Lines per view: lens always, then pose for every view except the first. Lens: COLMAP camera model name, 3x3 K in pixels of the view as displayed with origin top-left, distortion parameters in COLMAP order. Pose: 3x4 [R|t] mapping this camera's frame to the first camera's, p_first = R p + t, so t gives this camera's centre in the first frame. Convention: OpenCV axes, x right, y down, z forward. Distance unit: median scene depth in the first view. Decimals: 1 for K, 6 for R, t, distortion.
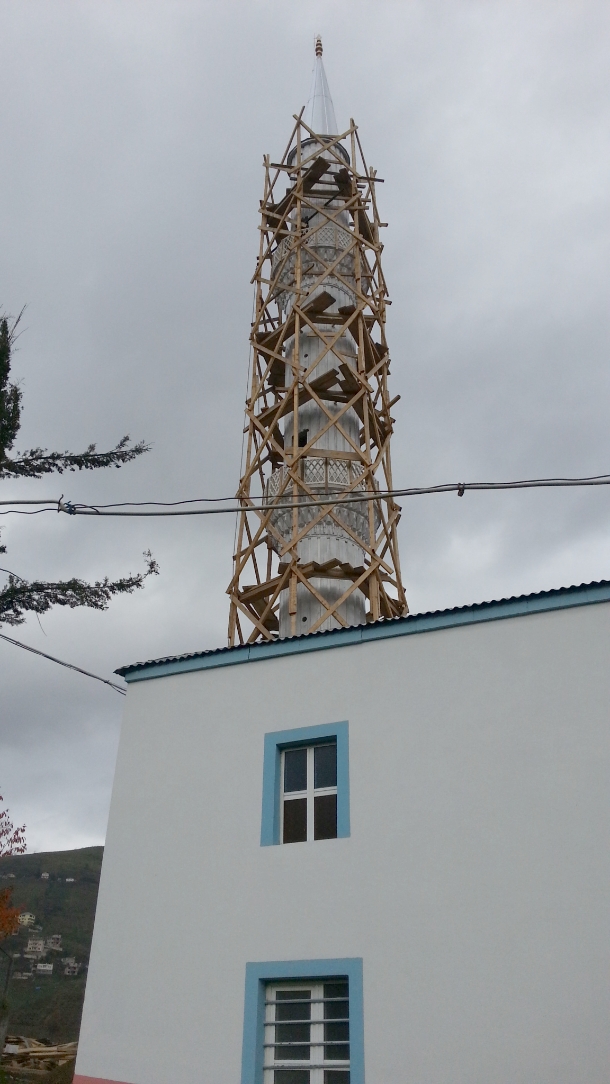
lens RADIAL K [[841.0, 0, 314.4], [0, 841.0, 548.1], [0, 0, 1]] dist [0.006001, 0.001785]
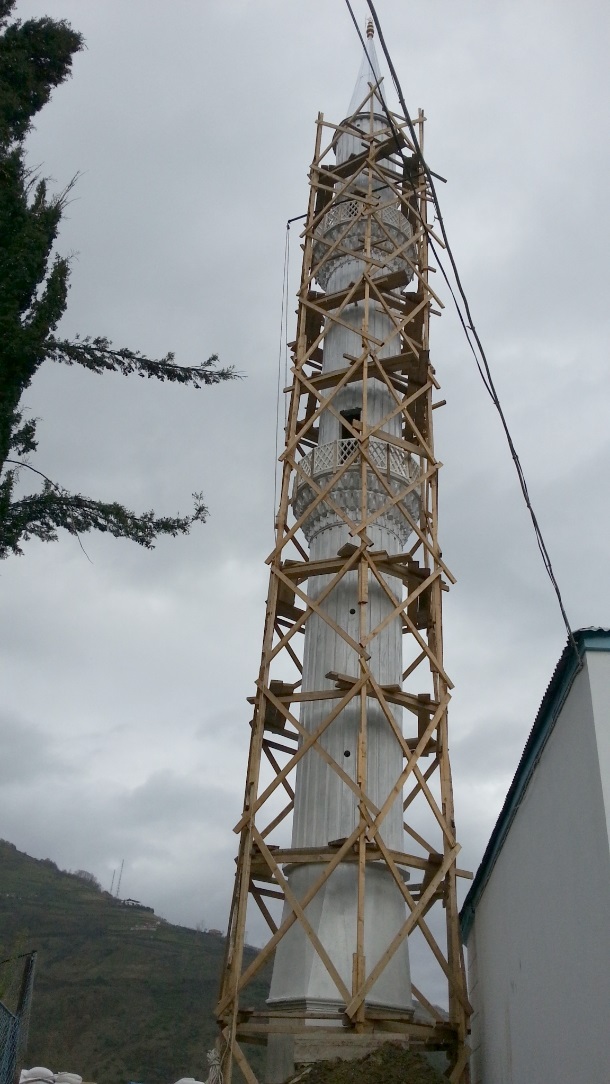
lens RADIAL K [[841.0, 0, 314.4], [0, 841.0, 548.1], [0, 0, 1]] dist [0.006001, 0.001785]
pose [[0.939274, 0.234698, 0.250360, -0.294360], [-0.230435, 0.971969, -0.046644, 0.071714], [-0.254289, -0.013880, 0.967029, 0.153481]]
